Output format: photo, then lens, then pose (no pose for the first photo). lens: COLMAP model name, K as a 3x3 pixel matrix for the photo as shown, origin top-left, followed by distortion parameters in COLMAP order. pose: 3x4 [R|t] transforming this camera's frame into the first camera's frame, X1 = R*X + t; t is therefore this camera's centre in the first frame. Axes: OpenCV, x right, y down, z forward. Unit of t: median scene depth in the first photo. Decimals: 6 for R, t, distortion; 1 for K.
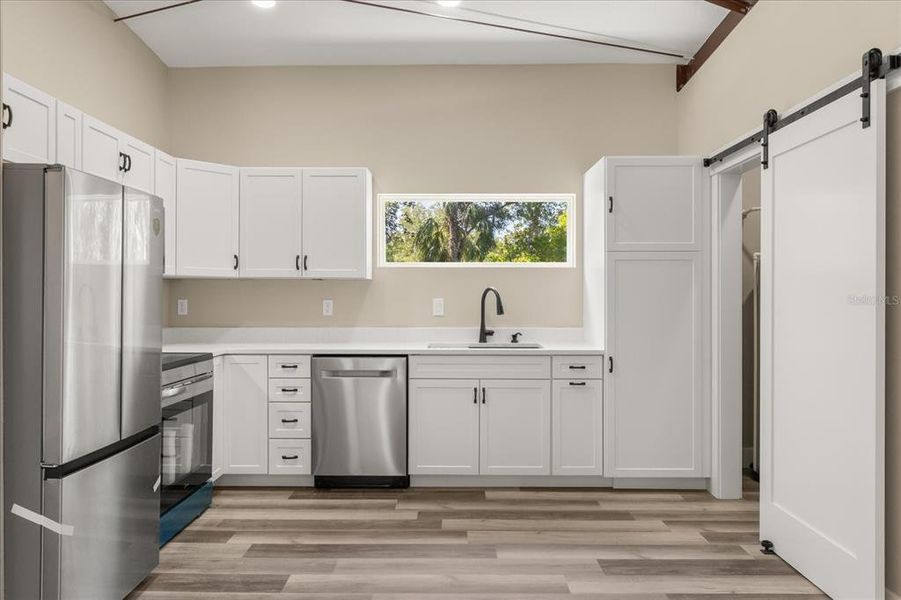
lens RADIAL K [[648.1, 0, 450.5], [0, 648.1, 300.0], [0, 0, 1]] dist [0.003946, -0.002095]
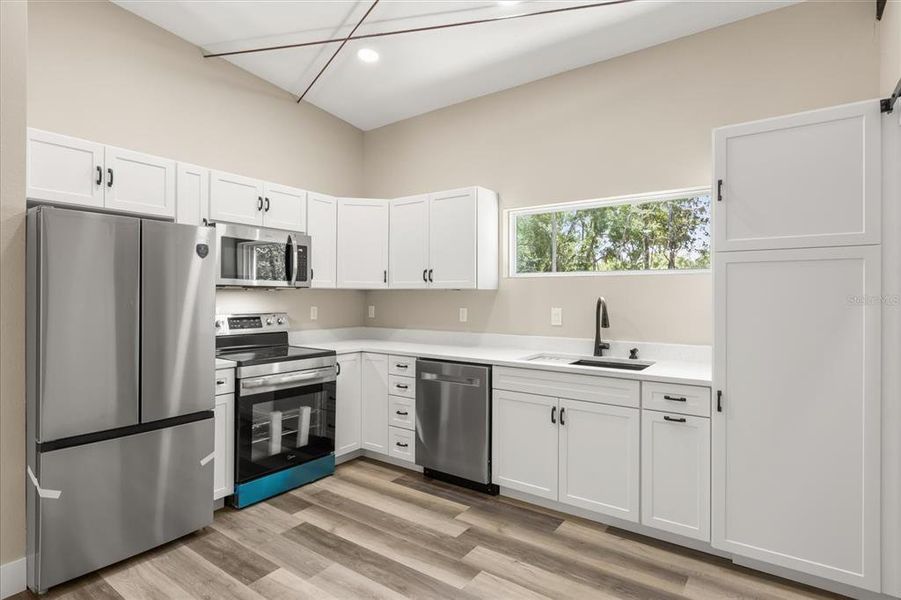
lens RADIAL K [[465.4, 0, 450.5], [0, 465.4, 300.0], [0, 0, 1]] dist [-0.001609, -0.000624]
pose [[0.820034, 0.006844, -0.572274, 0.296292], [-0.008487, 0.999964, -0.000203, -0.015600], [0.572252, 0.005023, 0.820063, 0.369035]]
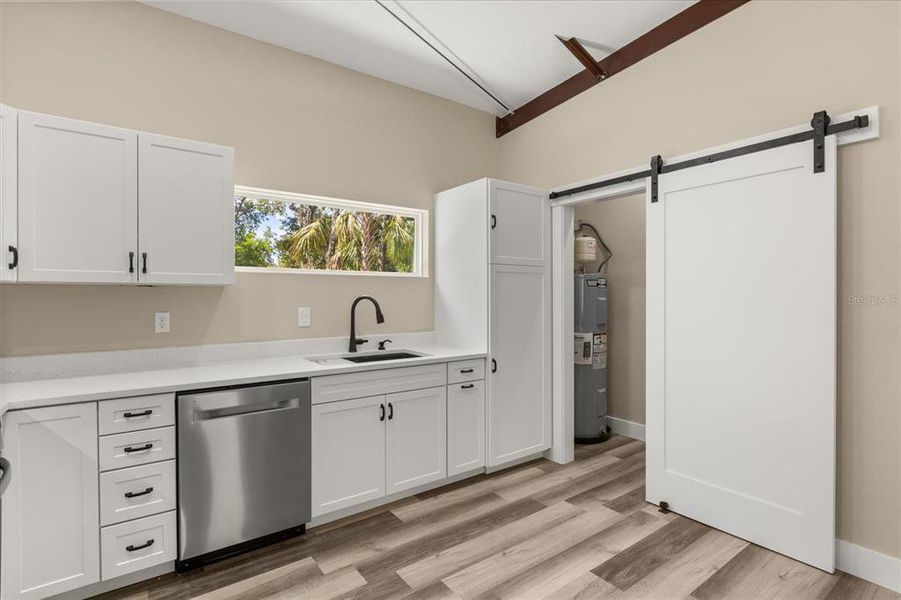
lens RADIAL K [[437.8, 0, 446.7], [0, 437.8, 299.6], [0, 0, 1]] dist [-0.002143, -0.000349]
pose [[0.805990, -0.008194, 0.591873, -0.258401], [0.007715, 0.999965, 0.003338, -0.016820], [-0.591879, 0.001876, 0.806024, 0.435629]]
